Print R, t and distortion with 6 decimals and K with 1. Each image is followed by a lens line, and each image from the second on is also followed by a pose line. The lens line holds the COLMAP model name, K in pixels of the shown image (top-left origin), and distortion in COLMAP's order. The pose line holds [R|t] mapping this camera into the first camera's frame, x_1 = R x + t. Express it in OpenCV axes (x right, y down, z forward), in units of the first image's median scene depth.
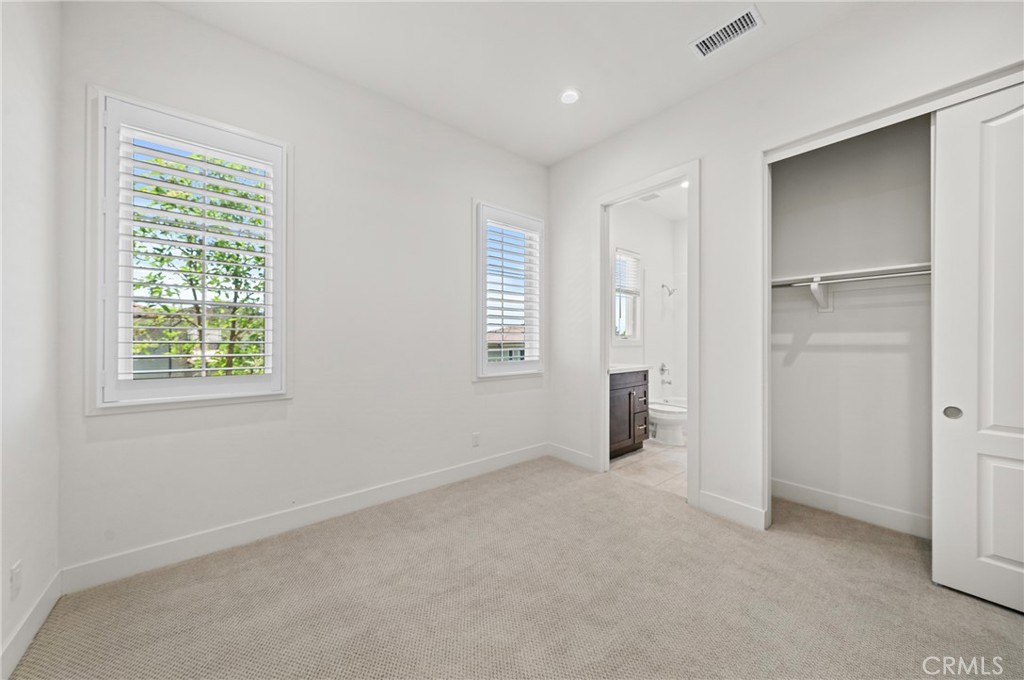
lens RADIAL K [[358.3, 0, 511.2], [0, 358.3, 345.6], [0, 0, 1]] dist [-0.001338, -0.000029]
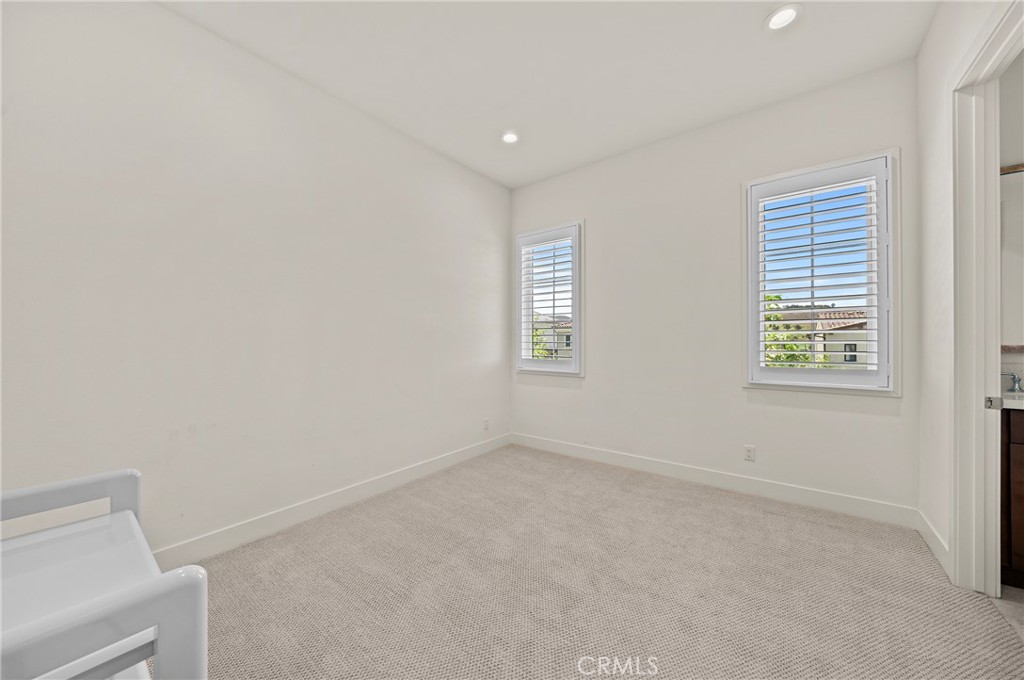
lens RADIAL K [[358.3, 0, 511.2], [0, 358.3, 345.6], [0, 0, 1]] dist [-0.001338, -0.000029]
pose [[0.221589, 0.008026, -0.975107, 0.804700], [-0.013189, 0.999899, 0.005233, 0.000593], [0.975051, 0.011701, 0.221673, 0.290400]]
